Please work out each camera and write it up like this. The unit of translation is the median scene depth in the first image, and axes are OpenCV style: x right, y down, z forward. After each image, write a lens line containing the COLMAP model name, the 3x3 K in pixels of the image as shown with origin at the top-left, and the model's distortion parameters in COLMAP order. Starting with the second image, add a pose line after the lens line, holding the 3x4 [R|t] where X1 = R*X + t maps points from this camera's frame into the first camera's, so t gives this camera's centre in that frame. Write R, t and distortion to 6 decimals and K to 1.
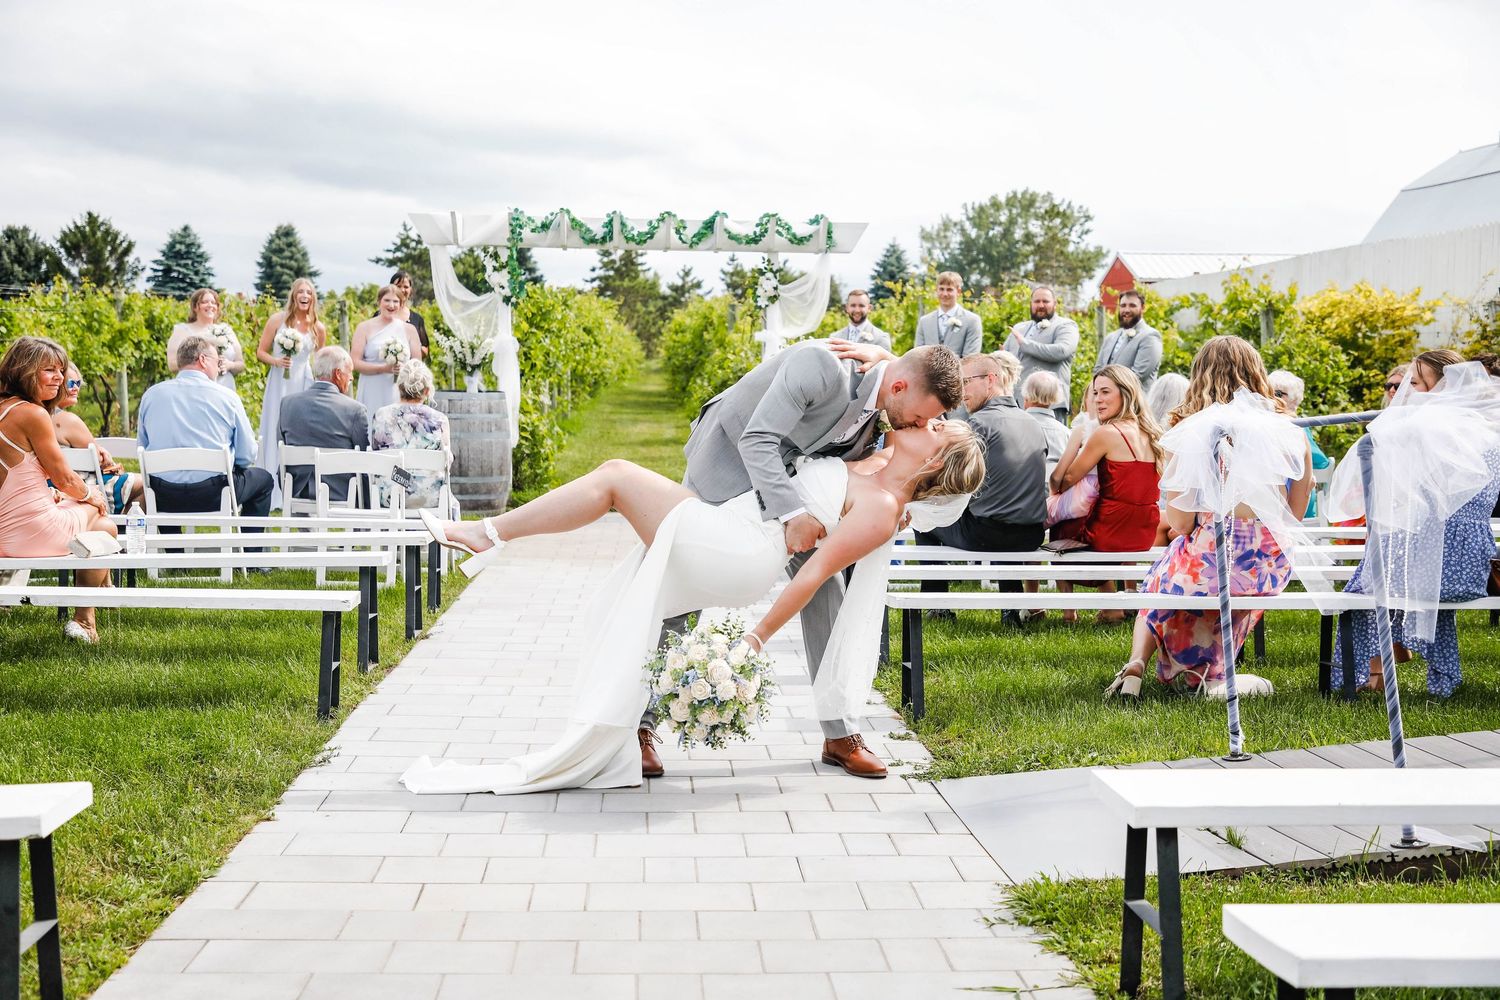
lens RADIAL K [[2108.3, 0, 748.5], [0, 2108.3, 501.8], [0, 0, 1]] dist [0.173447, 0.000000]
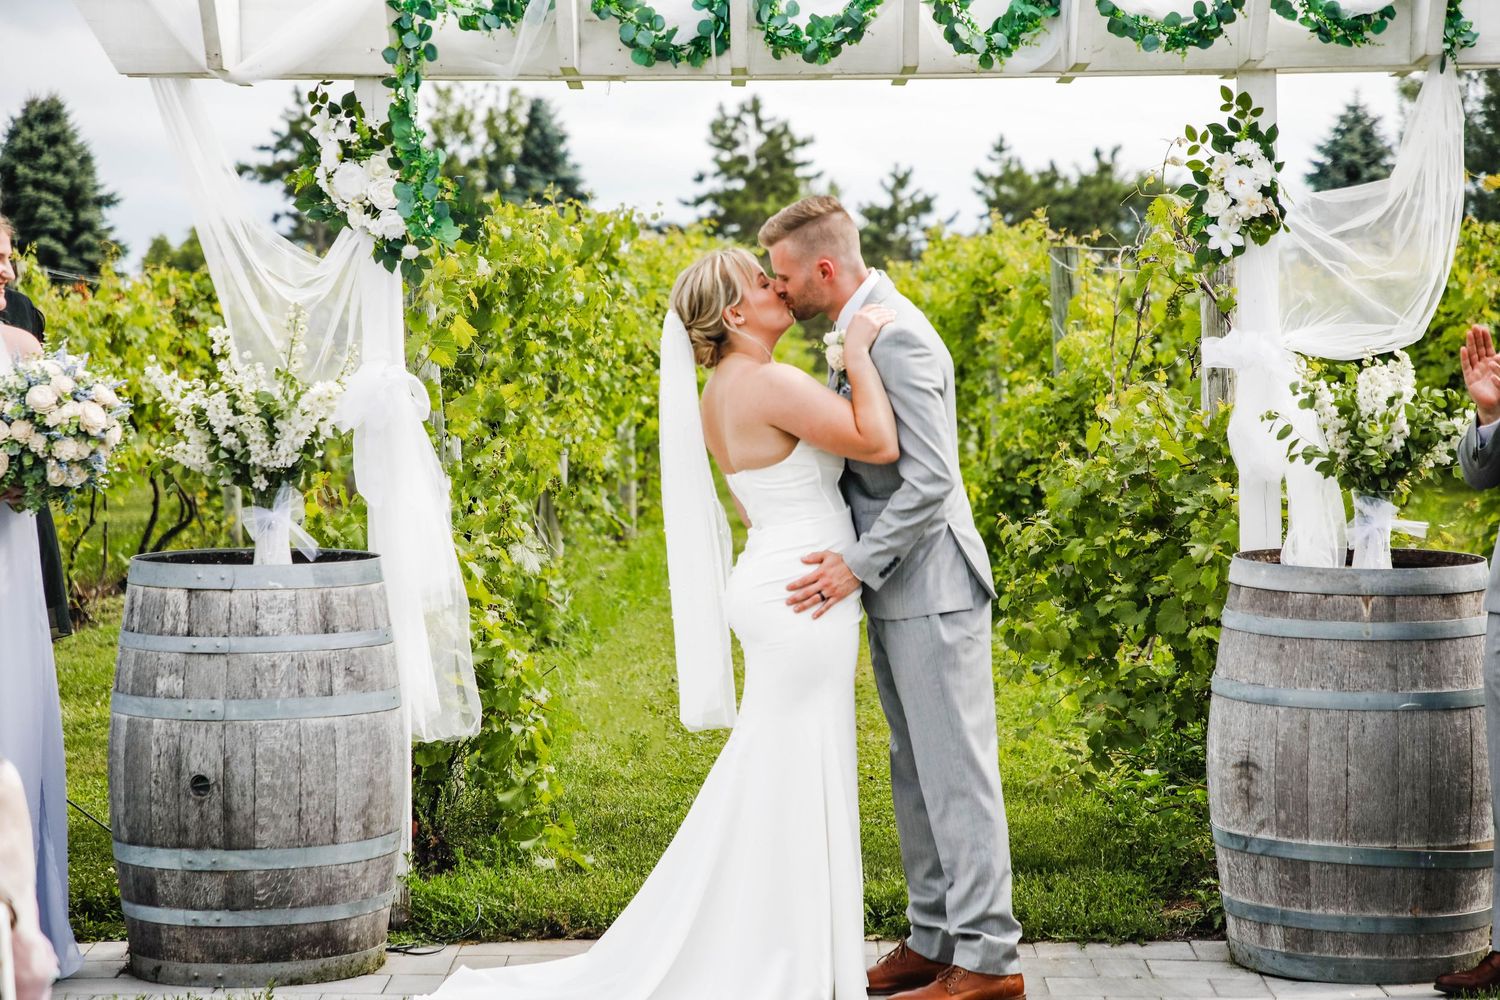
lens RADIAL K [[4414.8, 0, 745.7], [0, 4414.8, 514.6], [0, 0, 1]] dist [0.606295, 0.000000]
pose [[0.997753, -0.018187, -0.064477, -0.021715], [0.016035, 0.999302, -0.033743, -0.035072], [0.065046, 0.032633, 0.997349, 0.364475]]
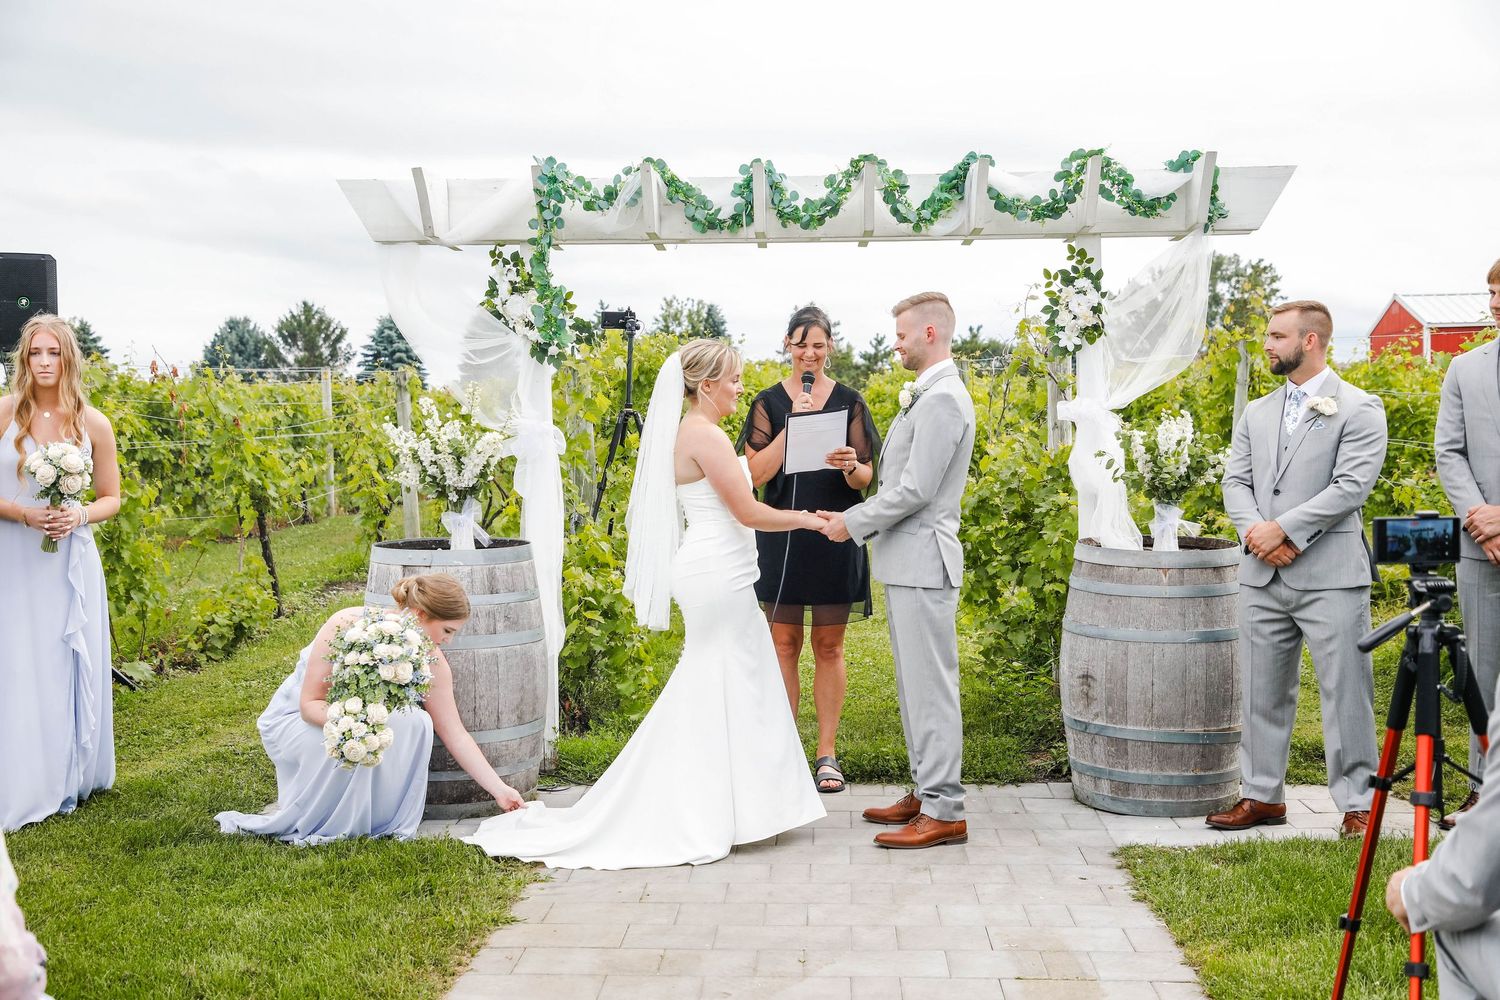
lens RADIAL K [[2018.6, 0, 736.6], [0, 2018.6, 498.9], [0, 0, 1]] dist [0.188672, 0.000000]
pose [[0.994760, -0.019892, -0.100282, -0.023112], [0.016670, 0.999321, -0.032865, -0.045402], [0.100868, 0.031021, 0.994416, 0.543433]]
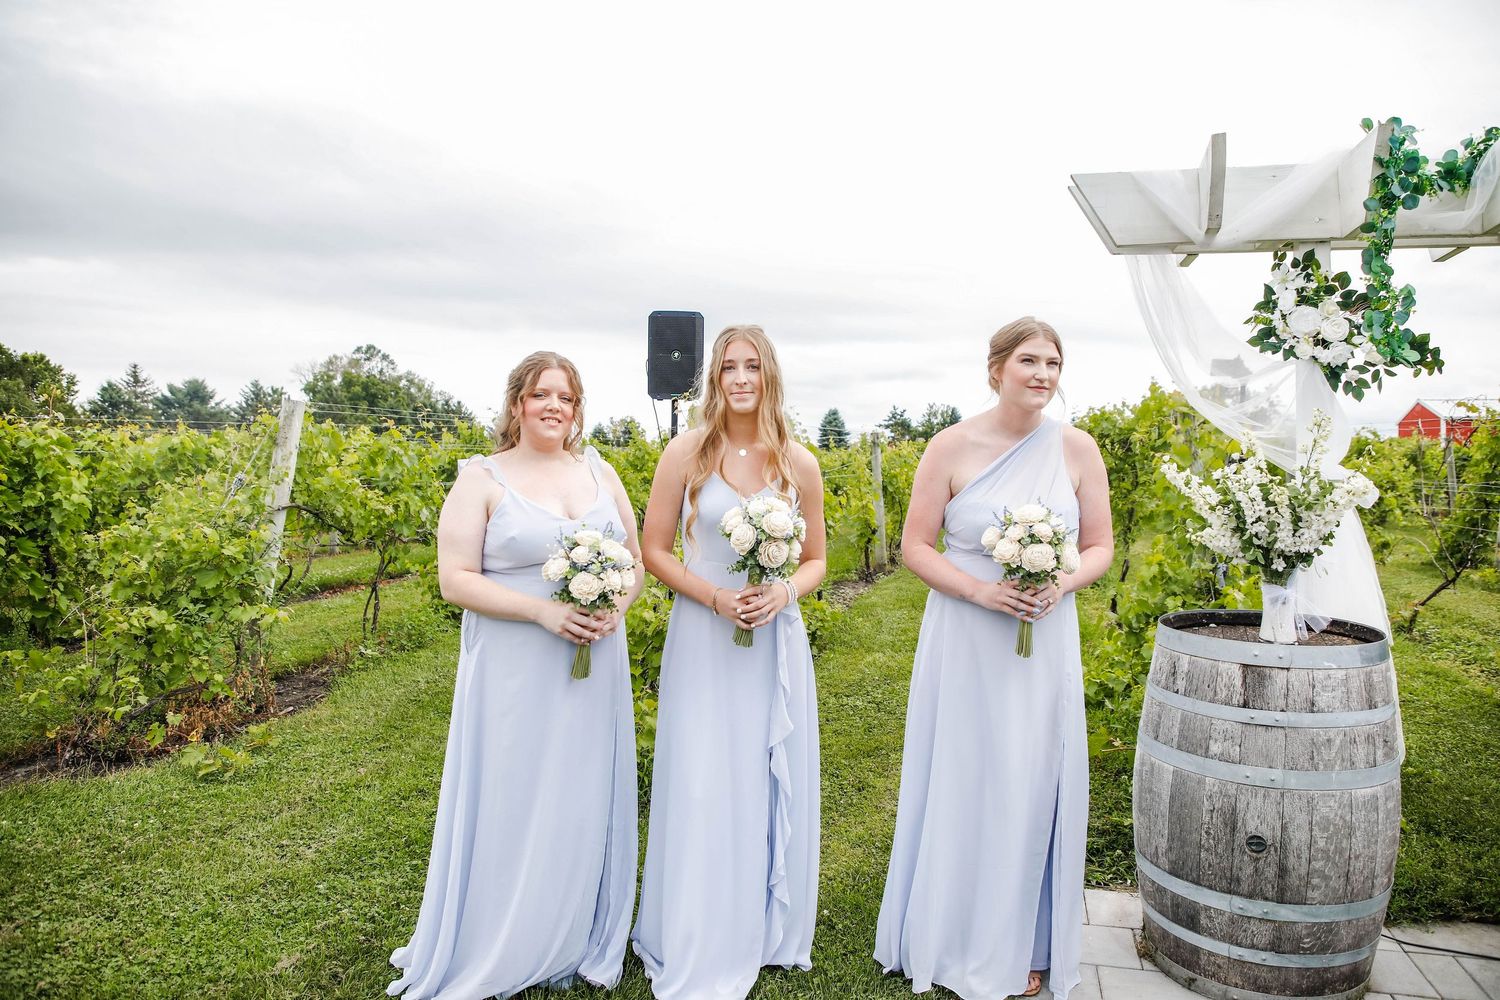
lens RADIAL K [[1061.4, 0, 745.7], [0, 1061.4, 503.6], [0, 0, 1]] dist [-0.066052, 0.015357]
pose [[0.956353, -0.003651, -0.292191, -0.161984], [-0.008443, 0.999159, -0.040121, -0.063784], [0.292092, 0.040837, 0.955518, 0.790588]]
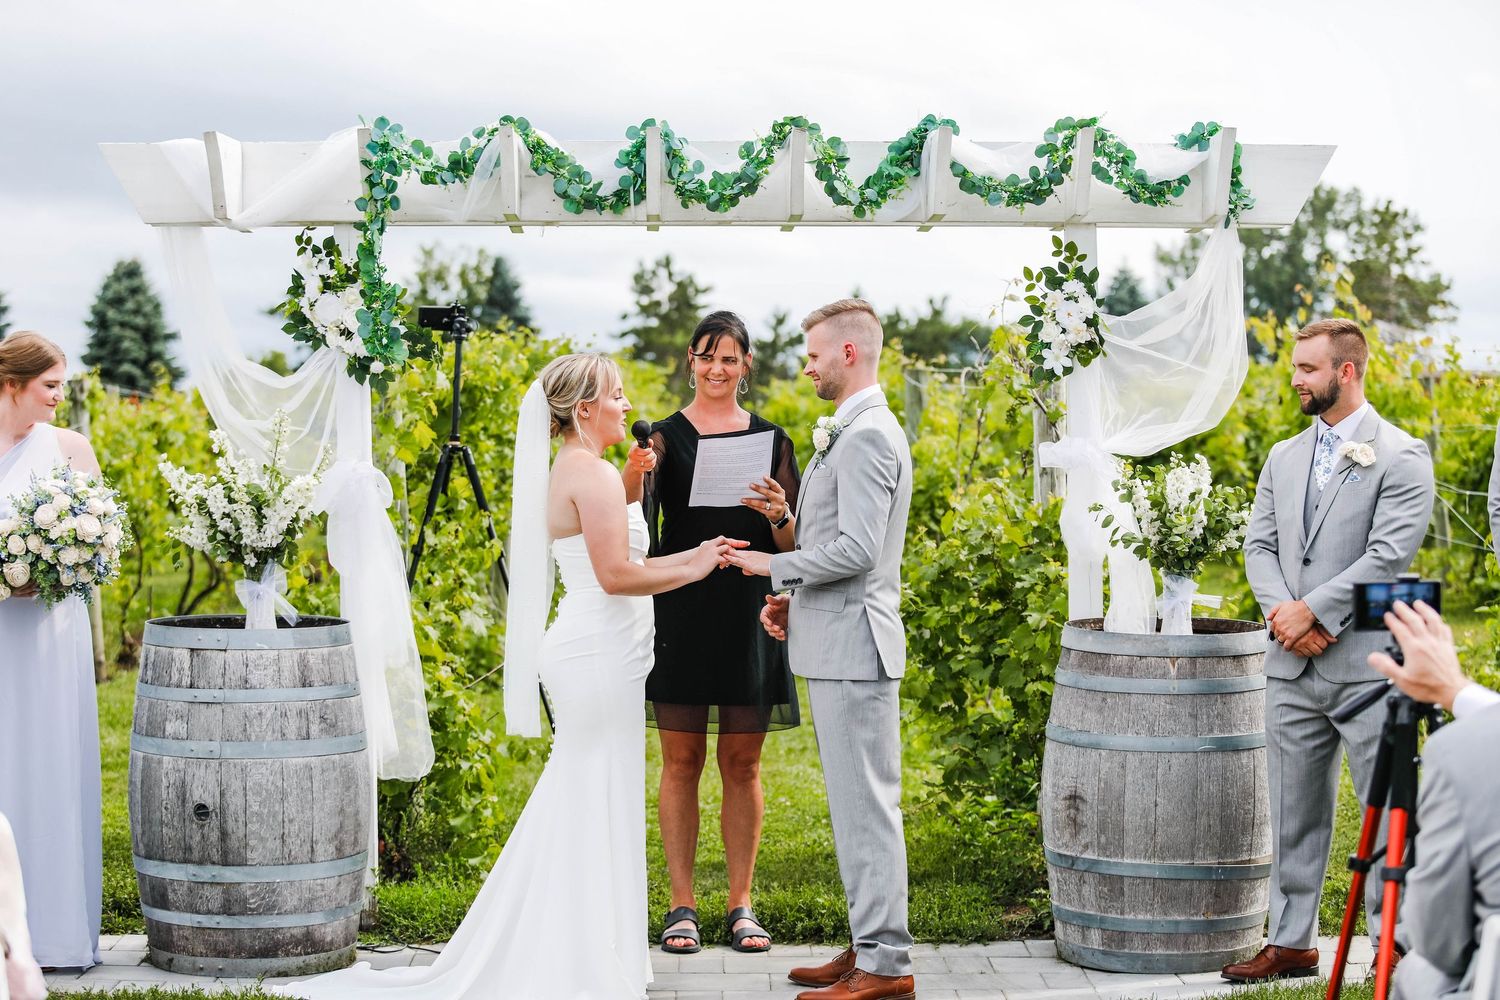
lens RADIAL K [[3437.1, 0, 740.1], [0, 3437.1, 501.6], [0, 0, 1]] dist [-0.342930, 0.000000]
pose [[0.999063, -0.015057, -0.040568, -0.024625], [0.012781, 0.998361, -0.055777, -0.038489], [0.041341, 0.055206, 0.997619, 0.414503]]
